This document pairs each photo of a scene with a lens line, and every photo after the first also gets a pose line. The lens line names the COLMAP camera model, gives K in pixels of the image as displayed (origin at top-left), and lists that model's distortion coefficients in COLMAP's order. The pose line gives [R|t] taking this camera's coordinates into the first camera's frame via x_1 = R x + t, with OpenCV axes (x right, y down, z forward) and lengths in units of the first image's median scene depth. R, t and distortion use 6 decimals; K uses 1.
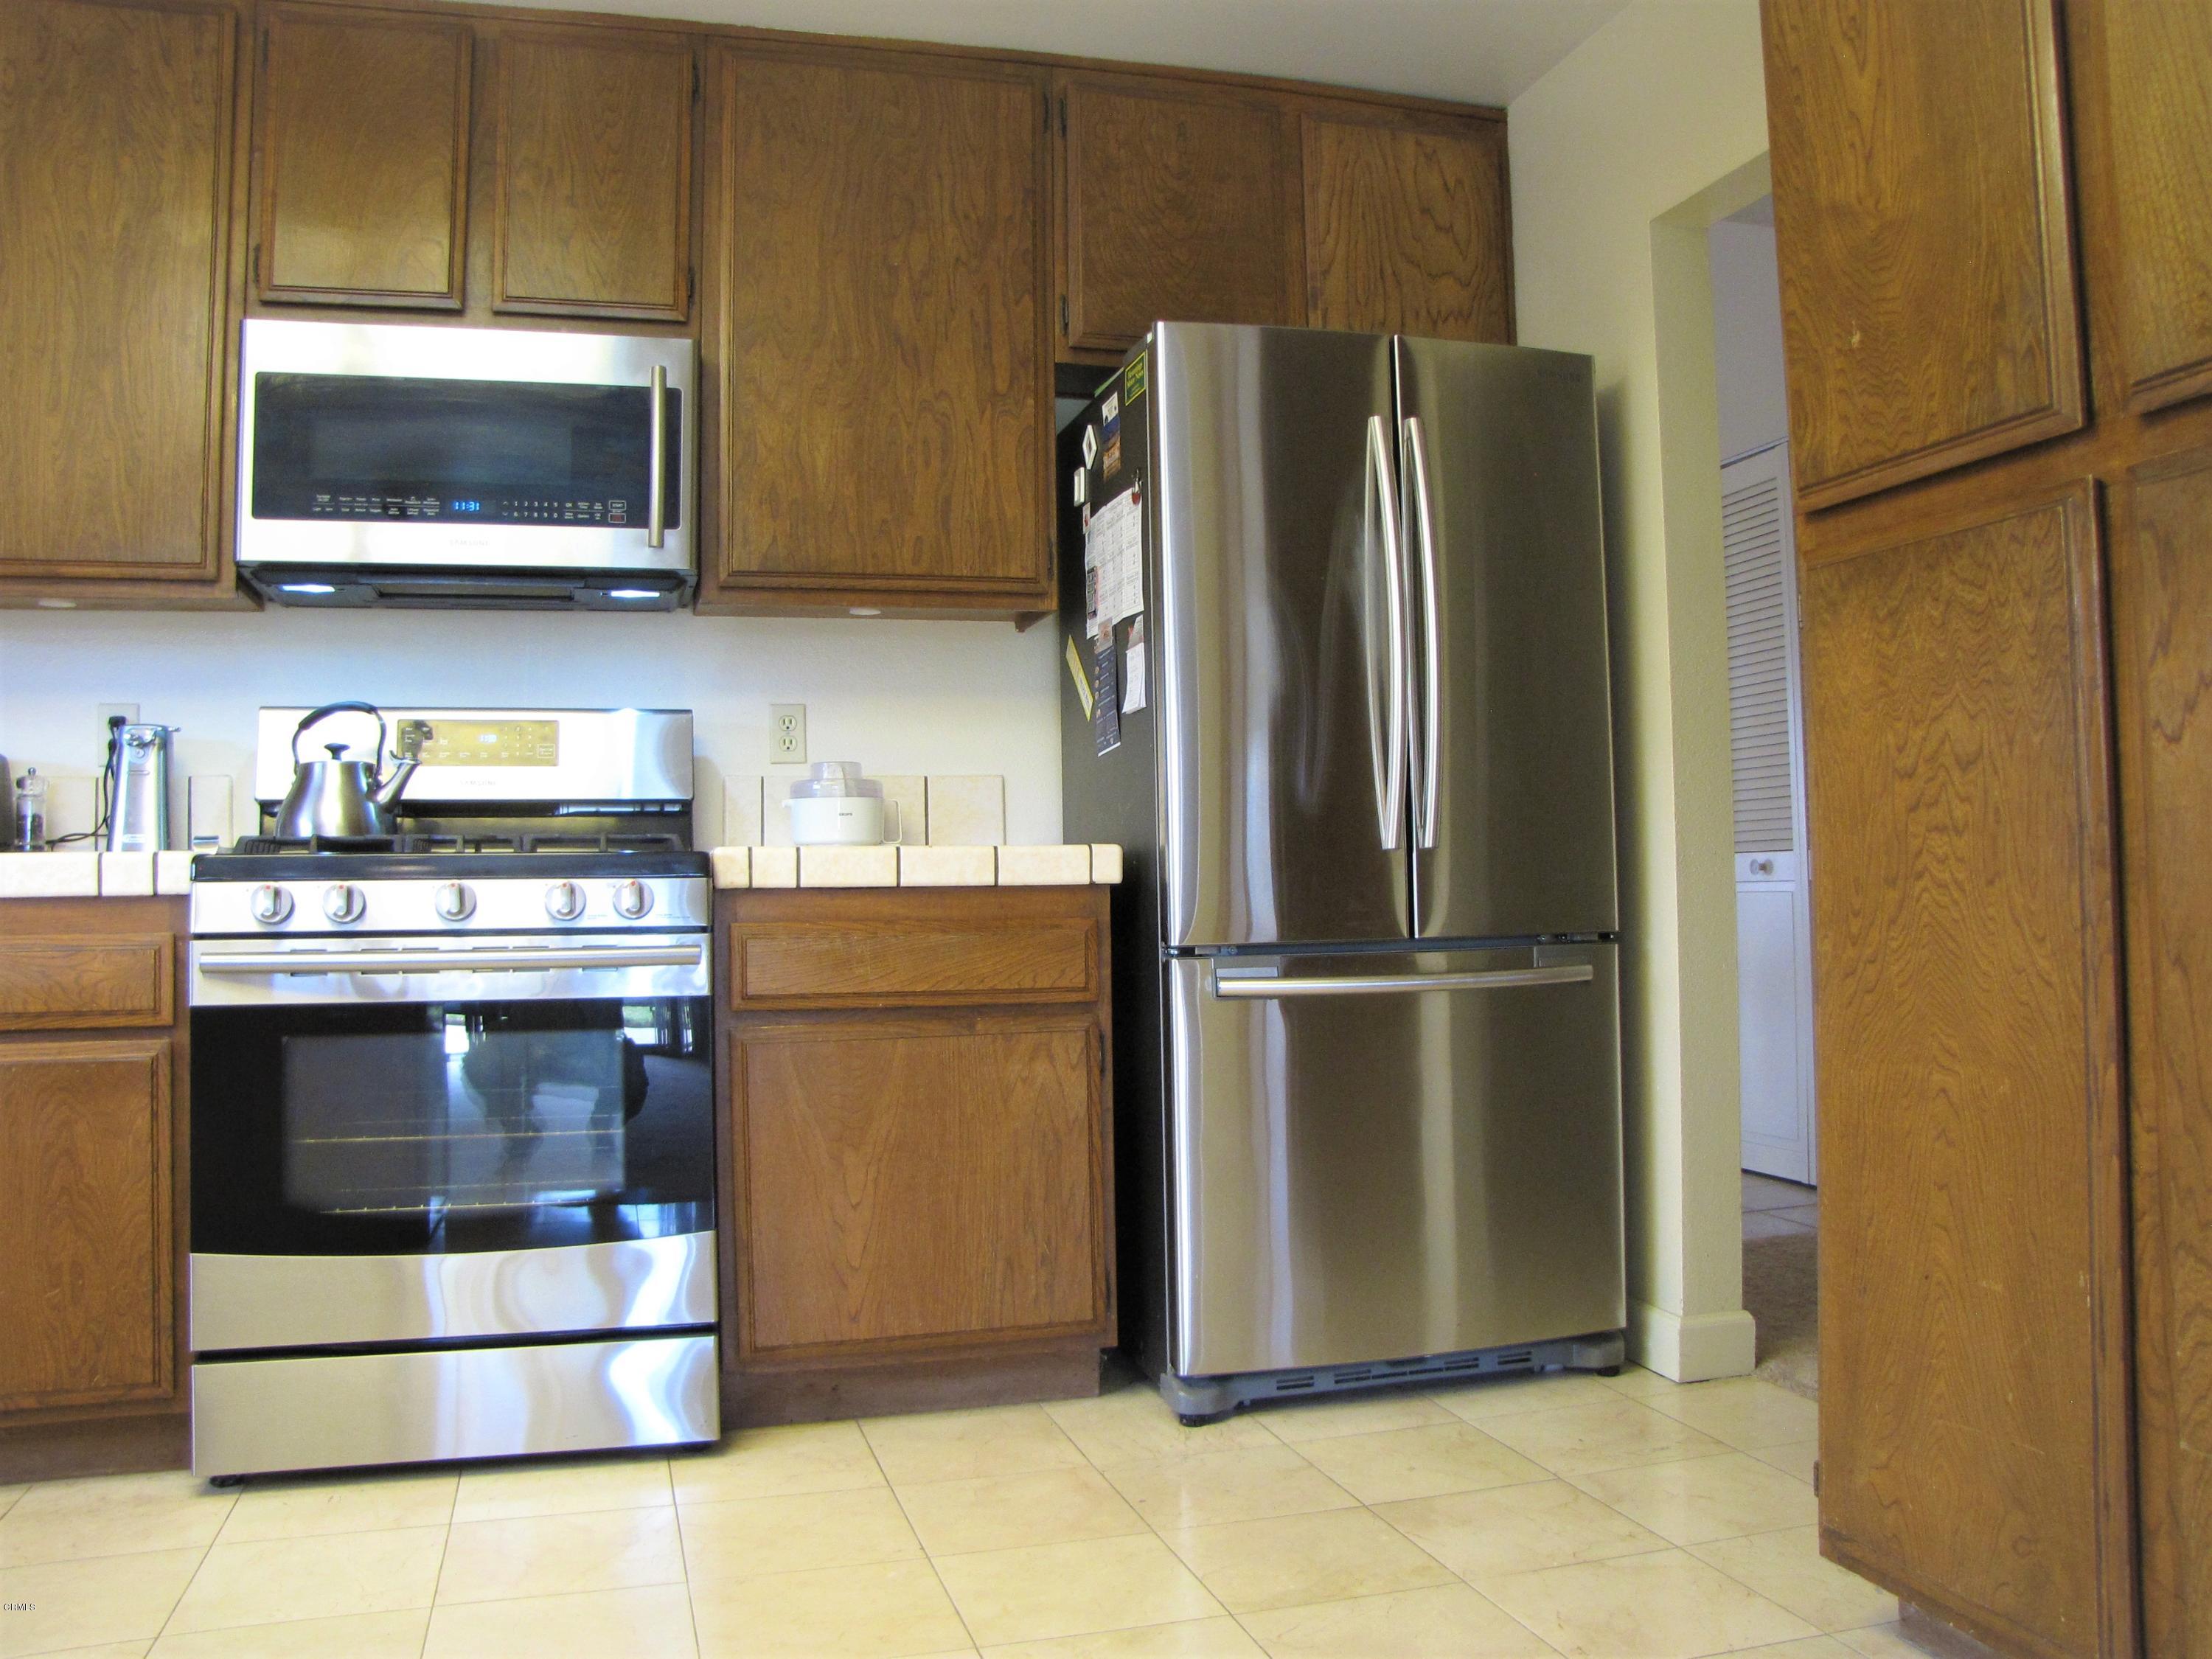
lens RADIAL K [[1850.7, 0, 1136.7], [0, 1850.7, 781.3], [0, 0, 1]] dist [-0.194426, 0.173141]
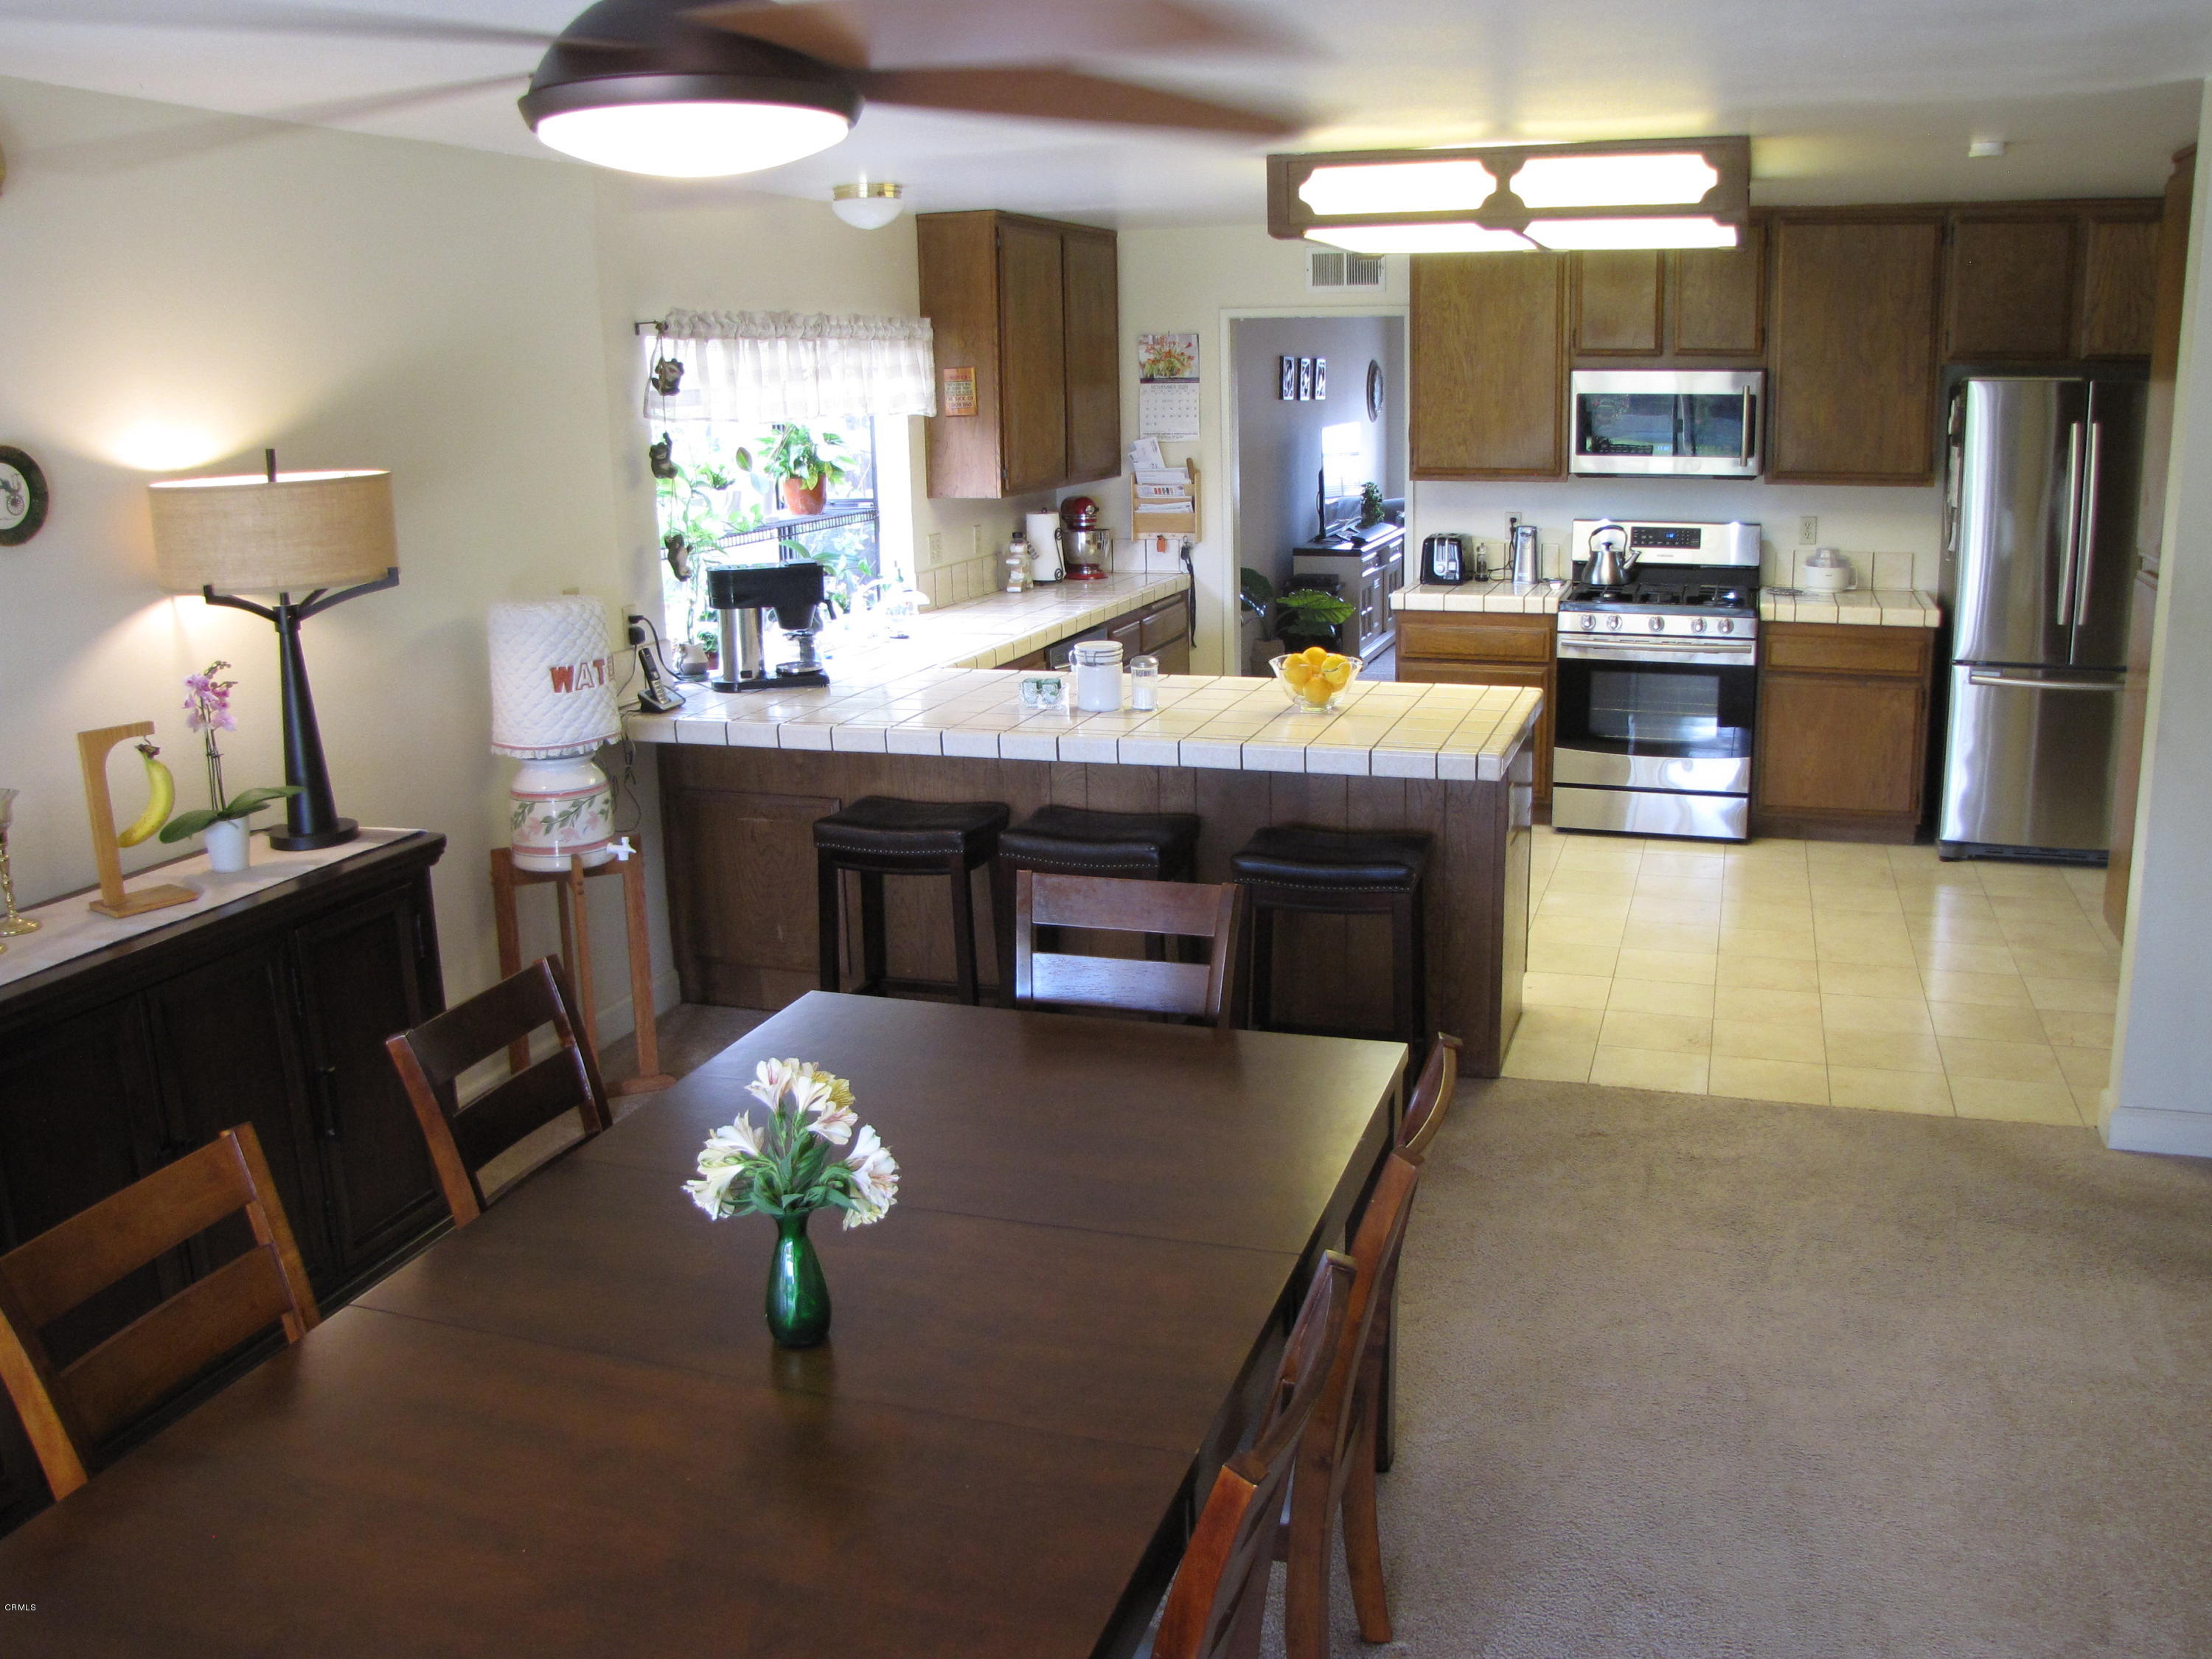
lens RADIAL K [[1850.7, 0, 1136.7], [0, 1850.7, 781.3], [0, 0, 1]] dist [-0.194426, 0.173141]
pose [[0.817415, 0.127917, -0.561667, 0.455561], [0.039365, 0.960350, 0.276005, -0.418214], [0.574703, -0.247721, 0.779969, -1.363019]]
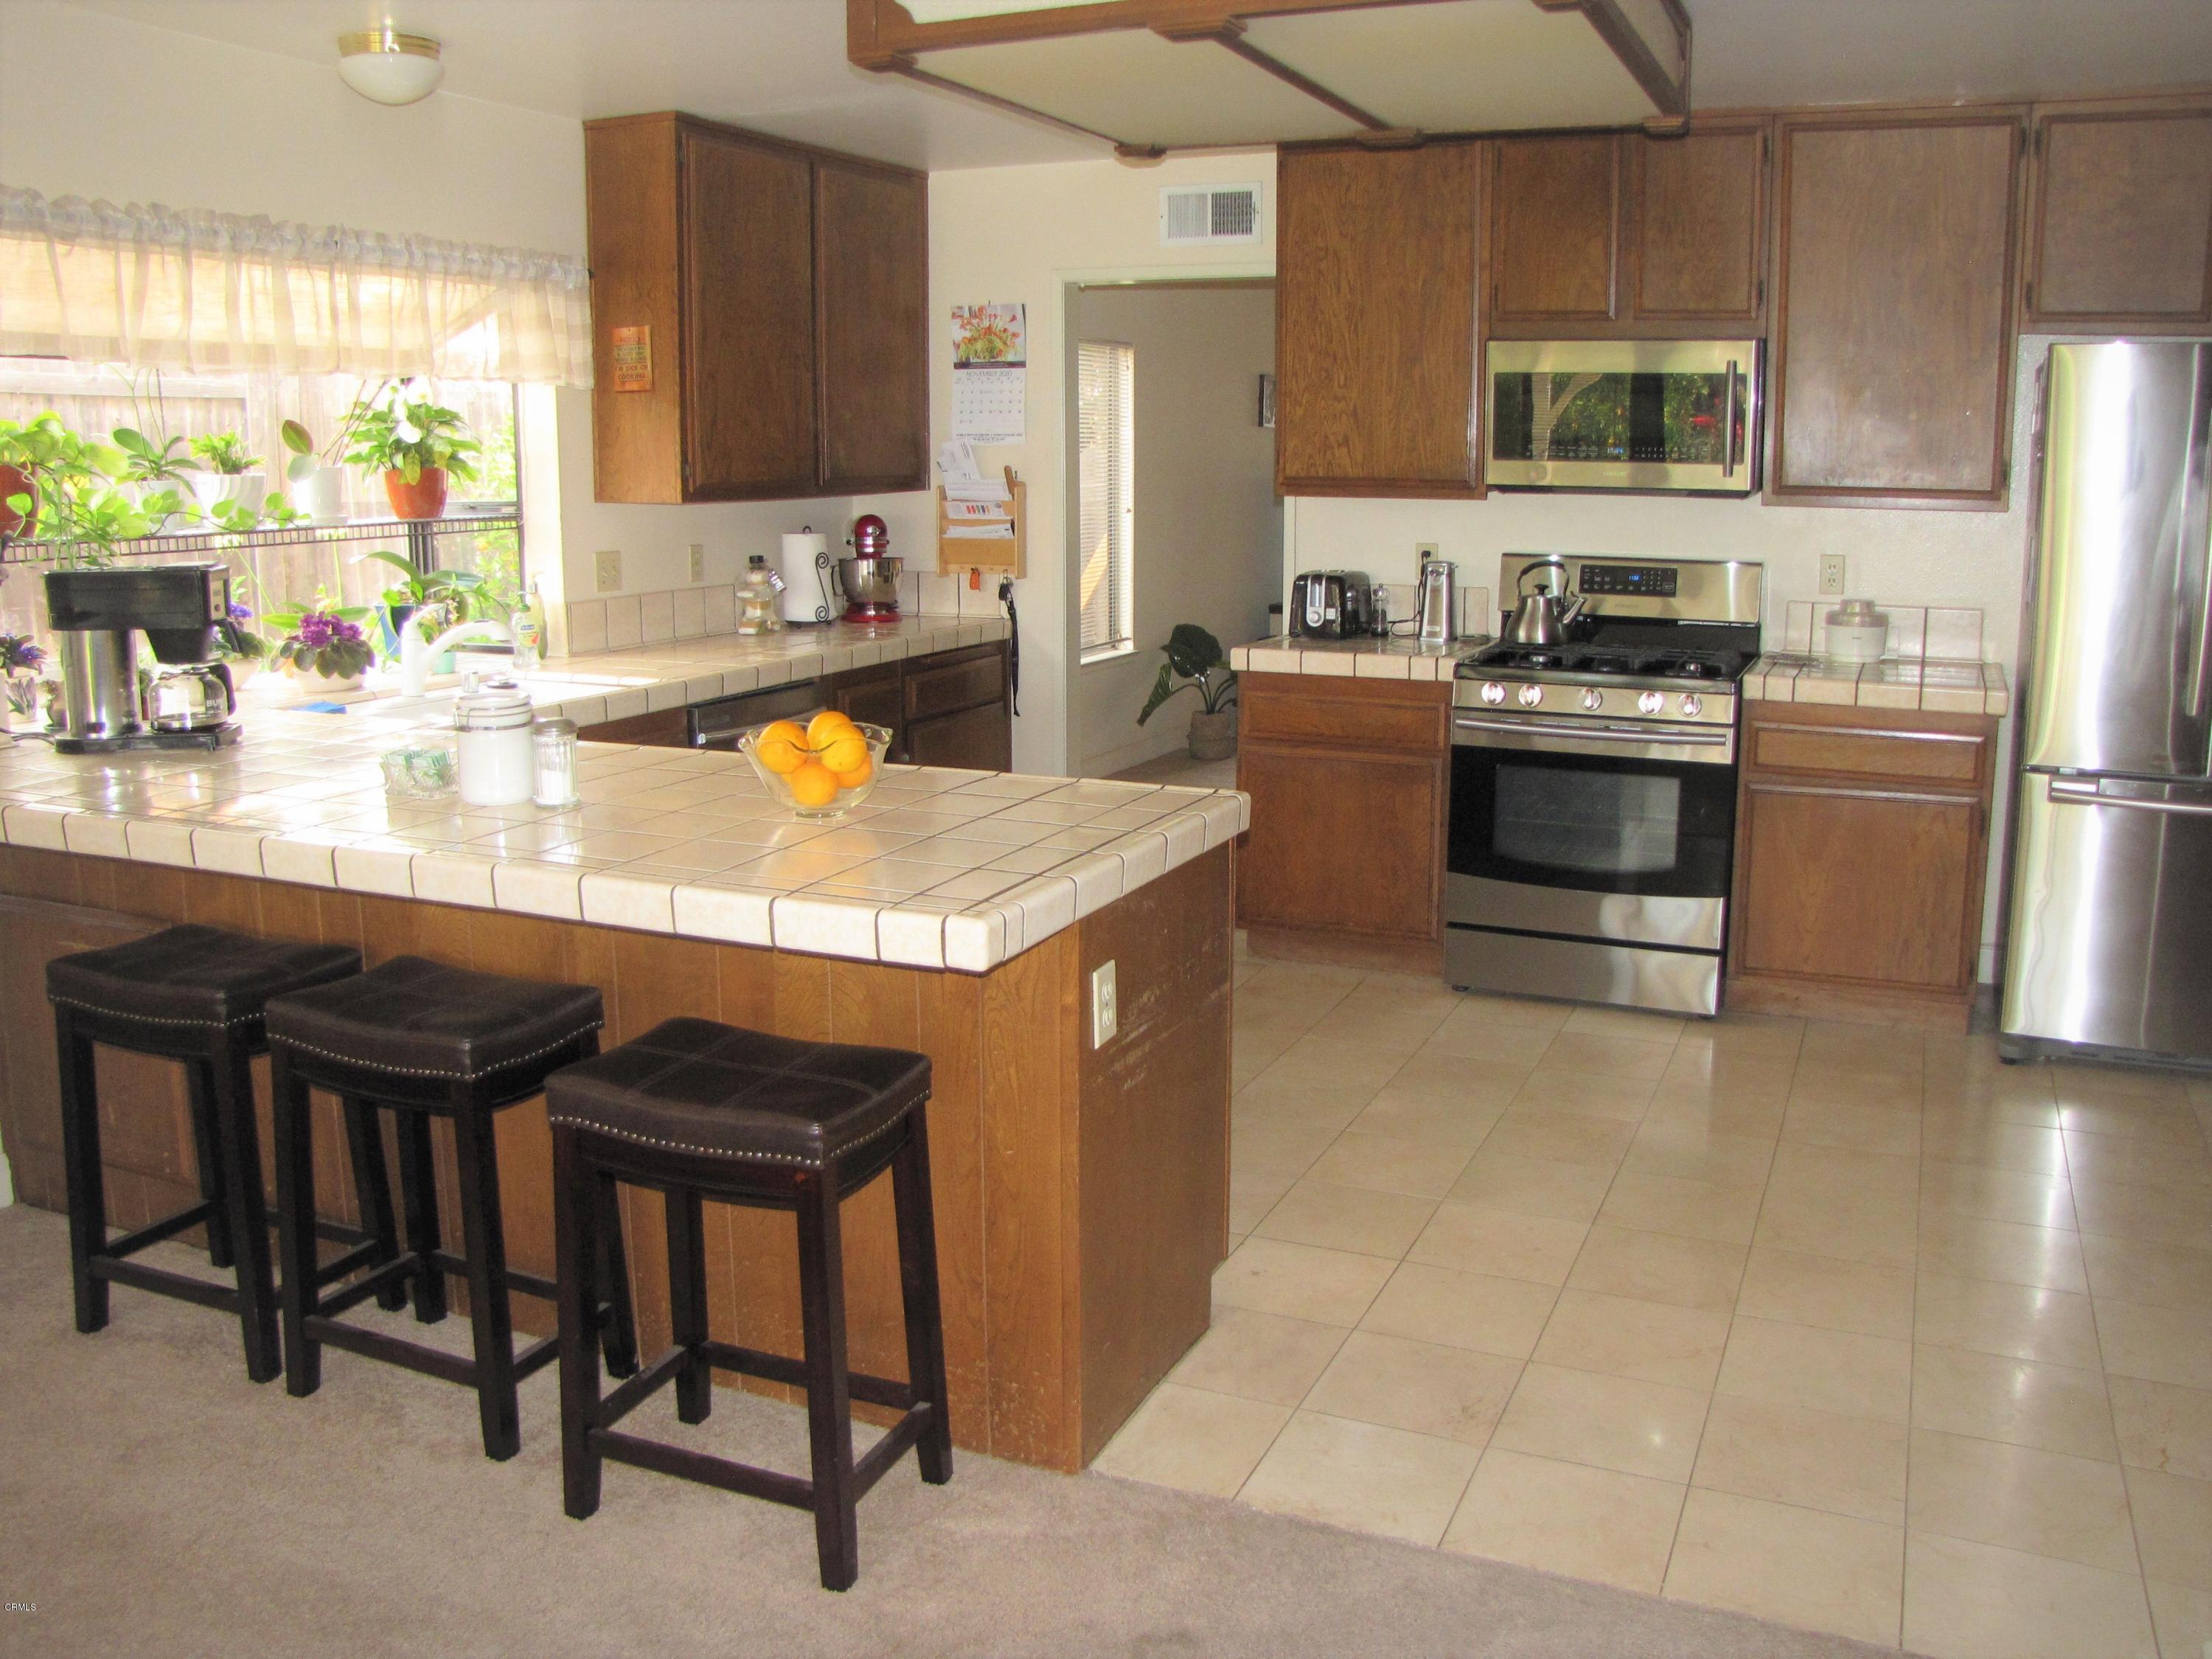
lens RADIAL K [[1850.7, 0, 1136.7], [0, 1850.7, 781.3], [0, 0, 1]] dist [-0.194426, 0.173141]
pose [[0.761306, 0.134094, -0.634375, 0.394812], [0.024407, 0.971761, 0.234701, -0.261142], [0.647933, -0.194163, 0.736535, -0.575014]]
